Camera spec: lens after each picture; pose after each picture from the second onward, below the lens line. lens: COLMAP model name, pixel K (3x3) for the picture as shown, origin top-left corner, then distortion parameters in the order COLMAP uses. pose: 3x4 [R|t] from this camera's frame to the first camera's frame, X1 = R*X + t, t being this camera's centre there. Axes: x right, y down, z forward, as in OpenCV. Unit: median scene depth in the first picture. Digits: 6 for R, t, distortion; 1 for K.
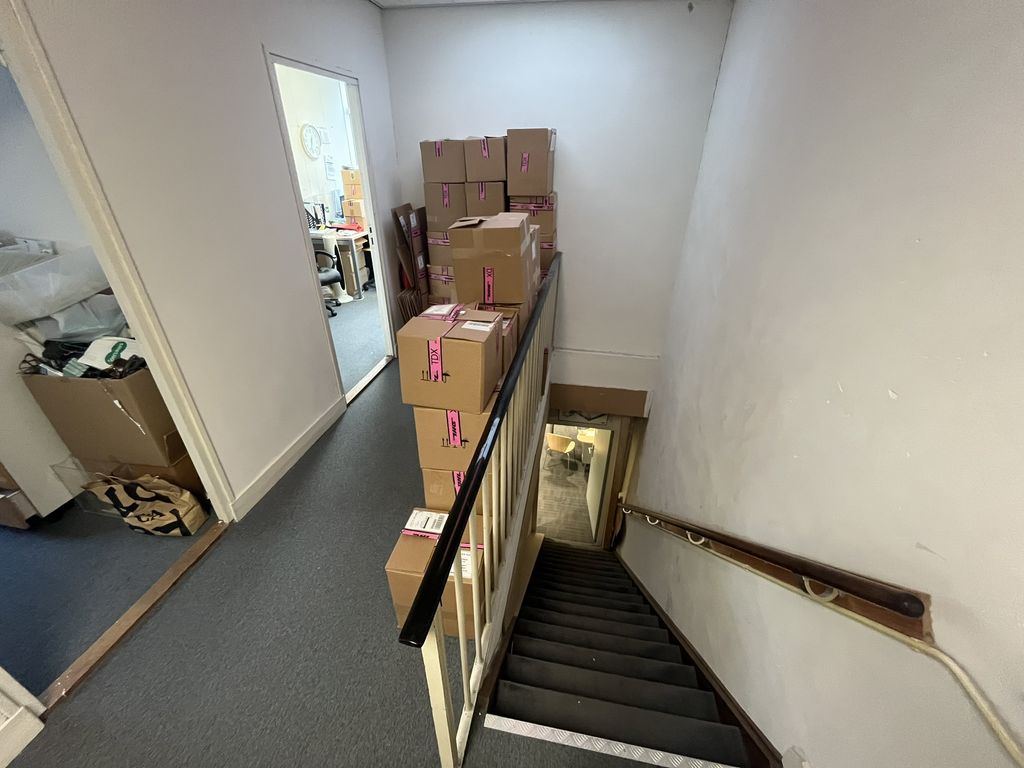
lens RADIAL K [[415.7, 0, 509.2], [0, 415.7, 389.7], [0, 0, 1]] dist [-0.000398, -0.001168]
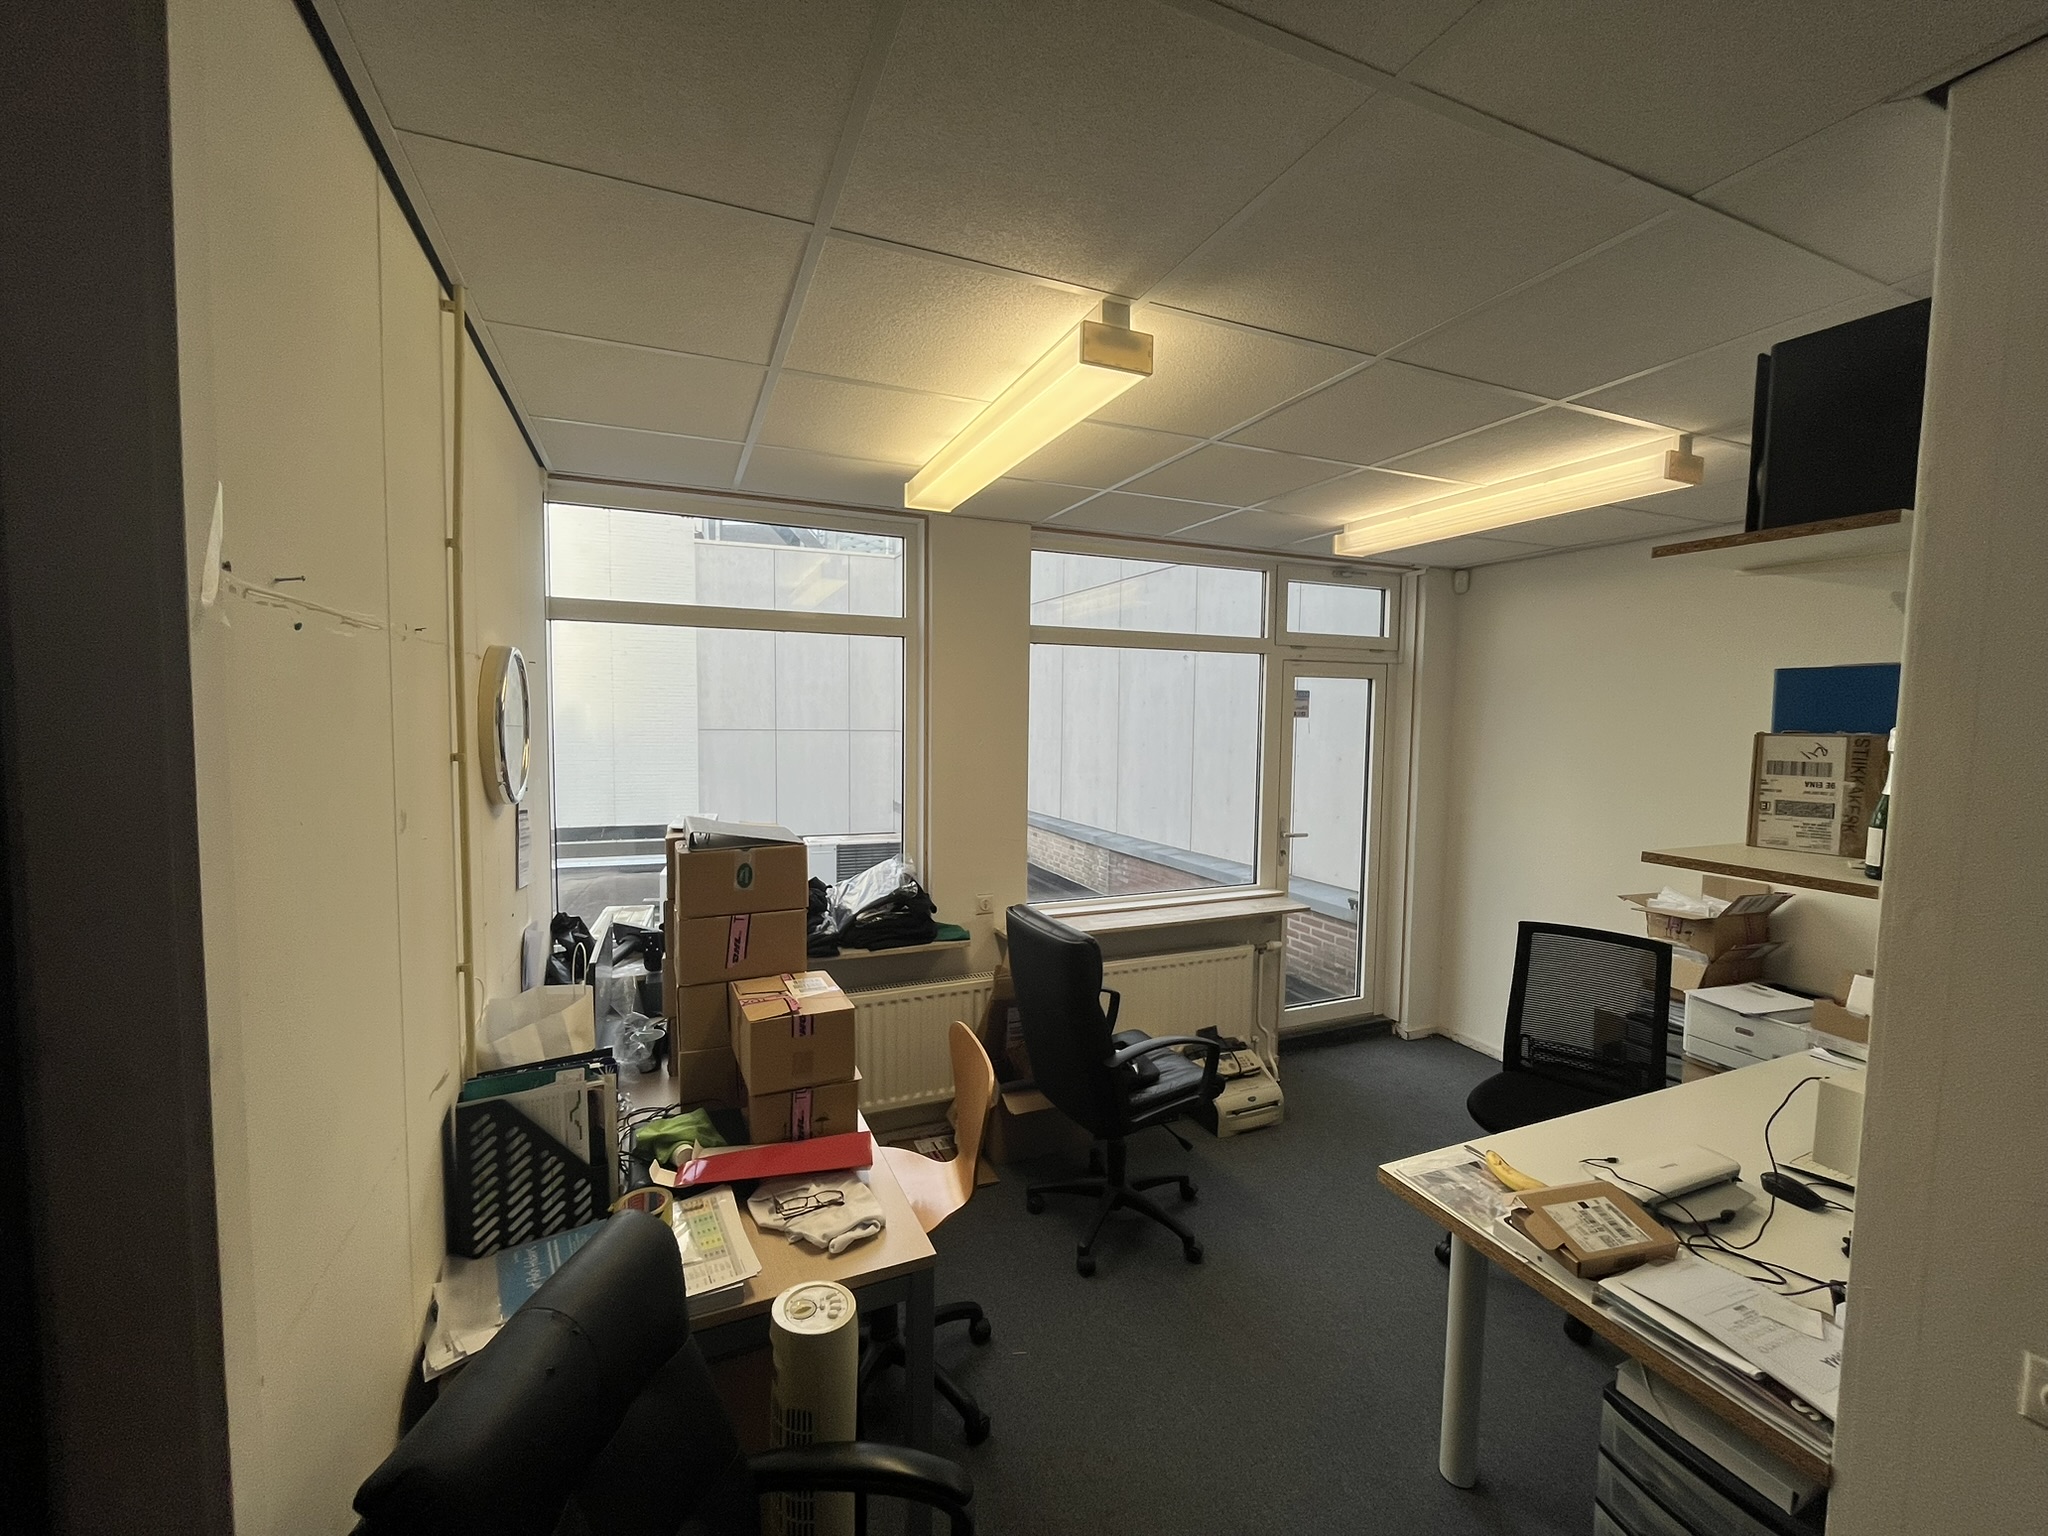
lens RADIAL K [[831.4, 0, 1021.7], [0, 831.4, 766.8], [0, 0, 1]] dist [-0.000398, -0.001168]
pose [[0.833752, -0.035988, 0.550965, -0.495987], [0.271535, 0.895589, -0.352405, -0.390671], [-0.480755, 0.443425, 0.756471, 0.619094]]
